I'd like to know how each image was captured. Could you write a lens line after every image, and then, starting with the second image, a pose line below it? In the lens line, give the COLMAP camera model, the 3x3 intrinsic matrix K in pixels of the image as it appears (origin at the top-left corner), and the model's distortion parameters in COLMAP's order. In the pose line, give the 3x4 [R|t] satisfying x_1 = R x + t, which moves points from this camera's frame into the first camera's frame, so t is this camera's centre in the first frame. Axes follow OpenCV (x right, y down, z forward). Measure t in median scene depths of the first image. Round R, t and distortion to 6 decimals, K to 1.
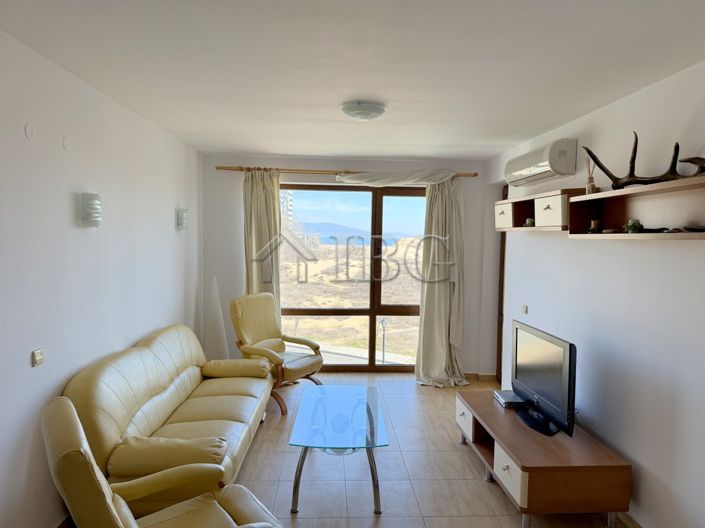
lens RADIAL K [[492.0, 0, 354.1], [0, 492.0, 262.4], [0, 0, 1]] dist [0.022273, -0.029236]
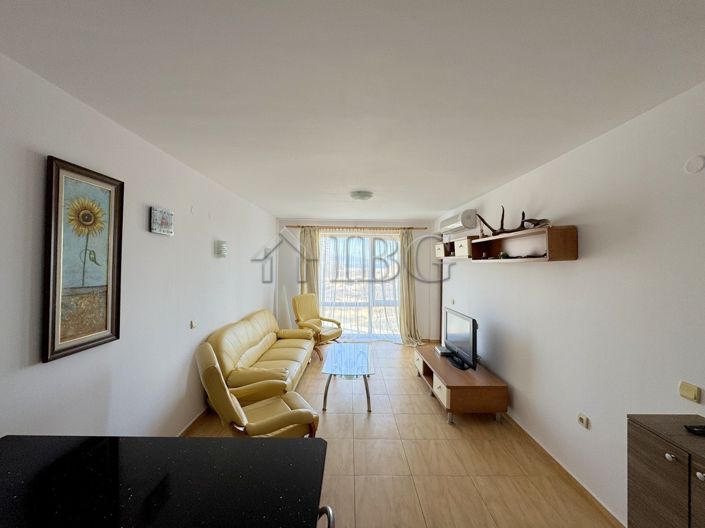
lens RADIAL K [[280.1, 0, 351.1], [0, 280.1, 262.3], [0, 0, 1]] dist [-0.006527, 0.001267]
pose [[0.998874, -0.006318, -0.047009, 0.030336], [0.003587, 0.998313, -0.057945, 0.010402], [0.047296, 0.057711, 0.997212, -0.072887]]
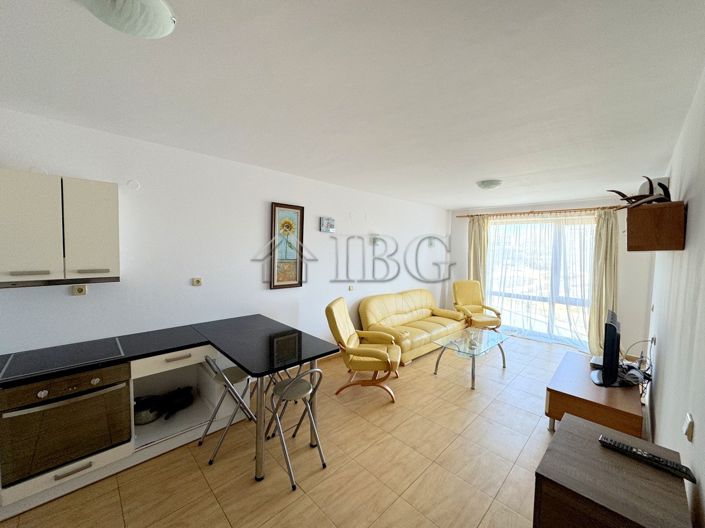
lens RADIAL K [[280.1, 0, 348.3], [0, 280.1, 262.8], [0, 0, 1]] dist [-0.006527, 0.001267]
pose [[0.649620, 0.041586, -0.759120, 0.525513], [-0.053323, 0.998536, 0.009070, 0.015336], [0.758386, 0.034586, 0.650887, -0.121456]]
